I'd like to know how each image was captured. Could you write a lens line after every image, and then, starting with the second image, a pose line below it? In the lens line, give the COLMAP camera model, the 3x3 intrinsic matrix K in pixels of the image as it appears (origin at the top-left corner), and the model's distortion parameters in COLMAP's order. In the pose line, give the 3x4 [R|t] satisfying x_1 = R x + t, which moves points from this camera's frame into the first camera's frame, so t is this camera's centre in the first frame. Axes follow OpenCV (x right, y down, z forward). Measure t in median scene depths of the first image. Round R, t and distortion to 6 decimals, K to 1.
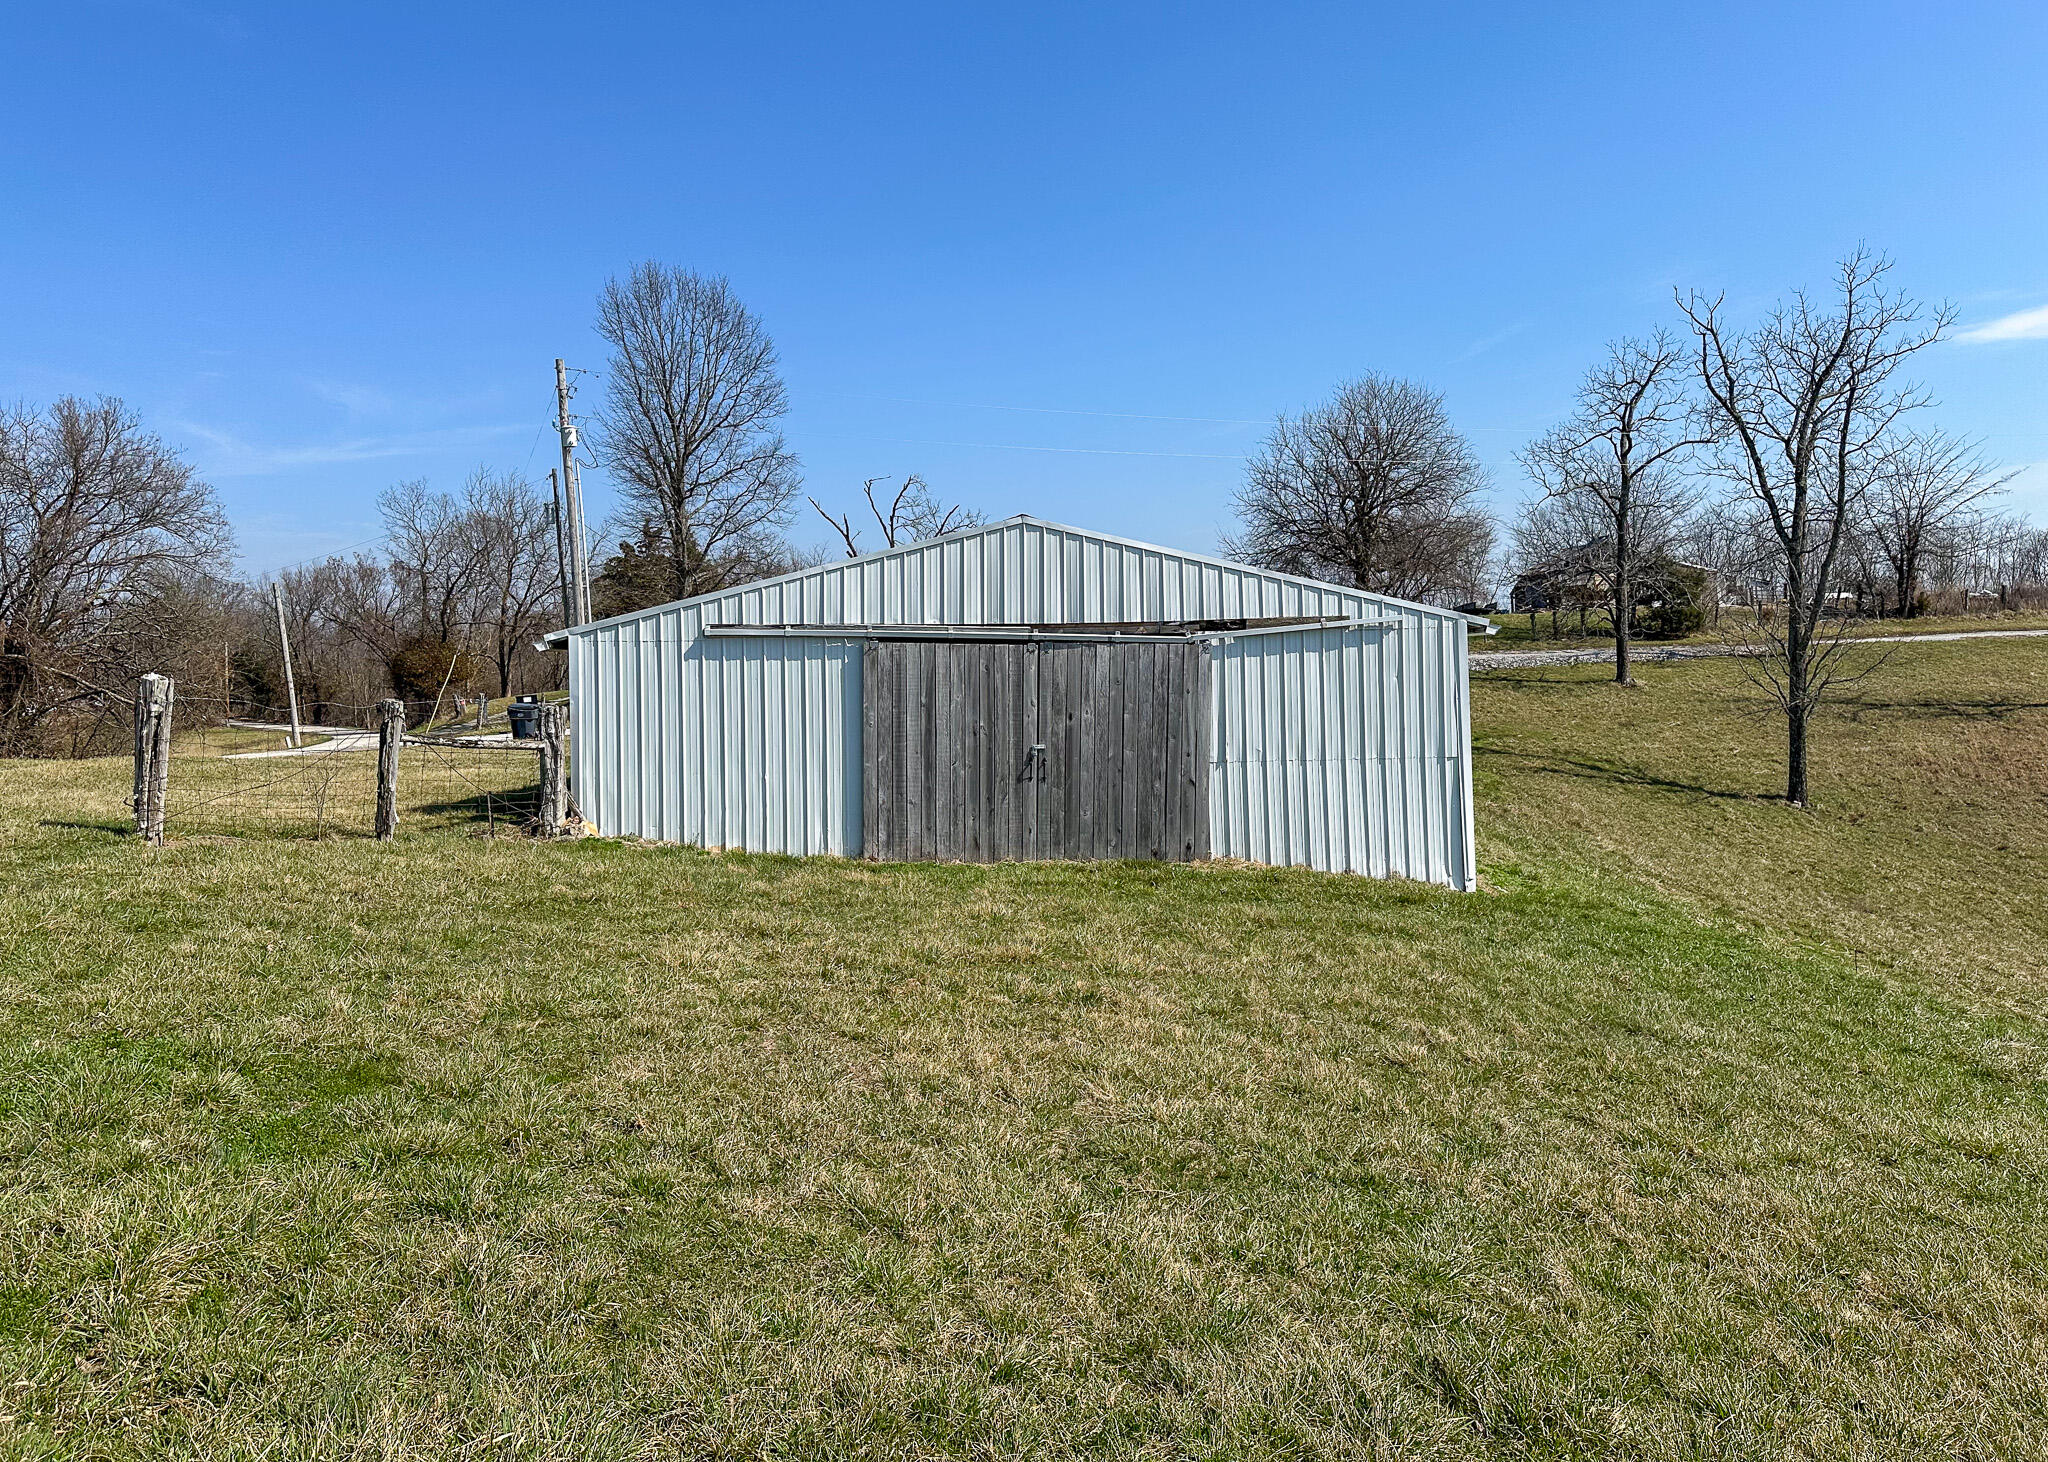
lens RADIAL K [[1488.8, 0, 1023.3], [0, 1488.8, 730.6], [0, 0, 1]] dist [0.000440, 0.000124]
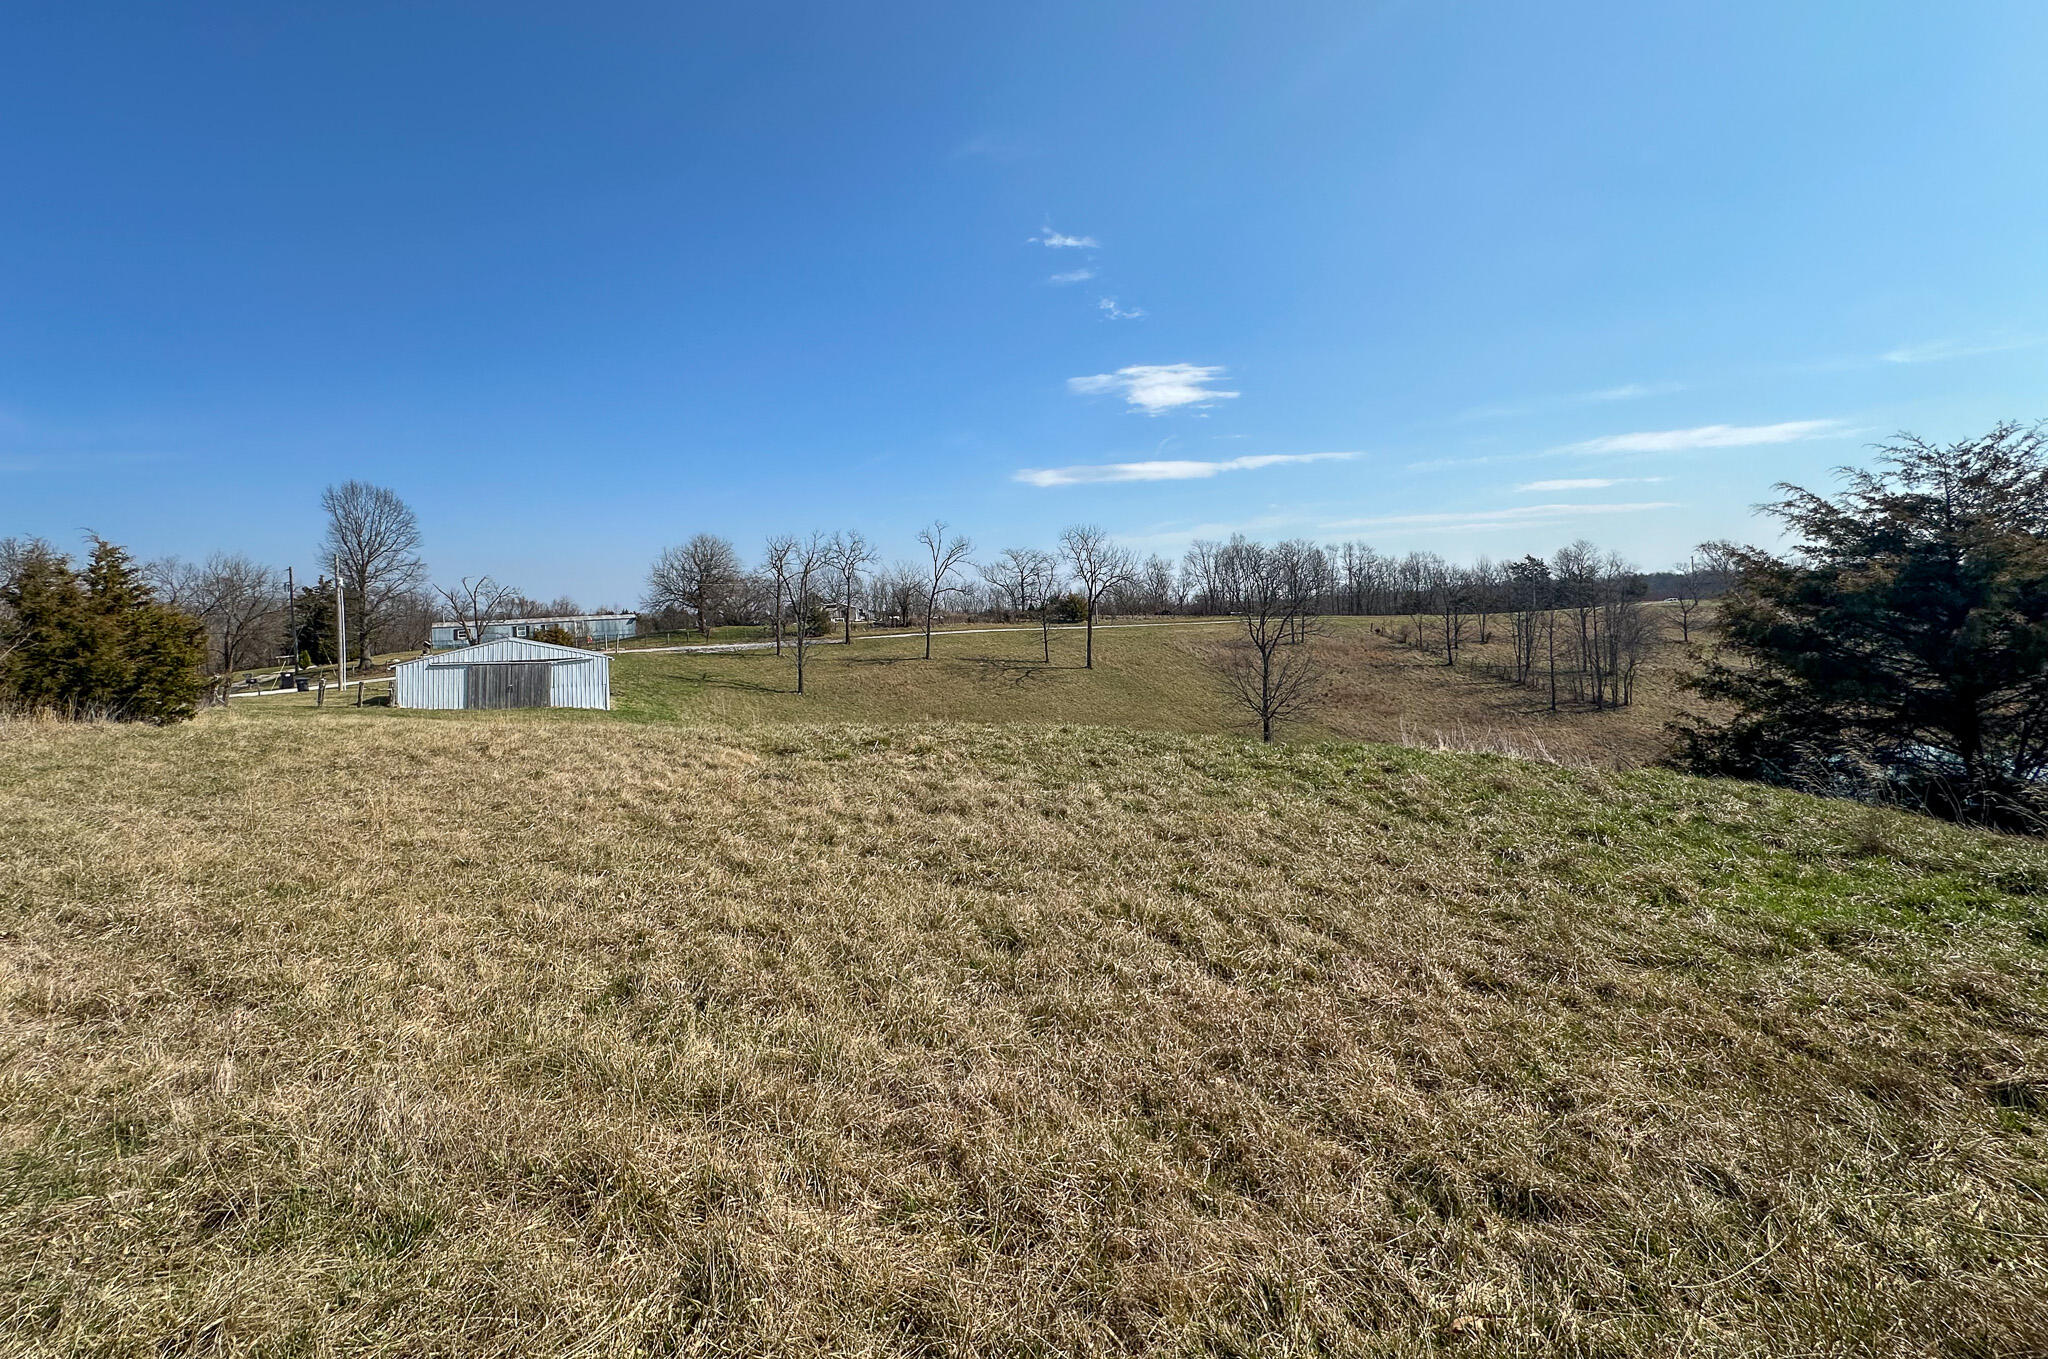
lens RADIAL K [[818.7, 0, 1020.6], [0, 818.7, 591.8], [0, 0, 1]] dist [0.003898, 0.000183]
pose [[0.877167, 0.014373, 0.479970, 0.050908], [0.030360, 0.995892, -0.085308, -0.004111], [-0.479225, 0.089401, 0.873127, -0.615555]]
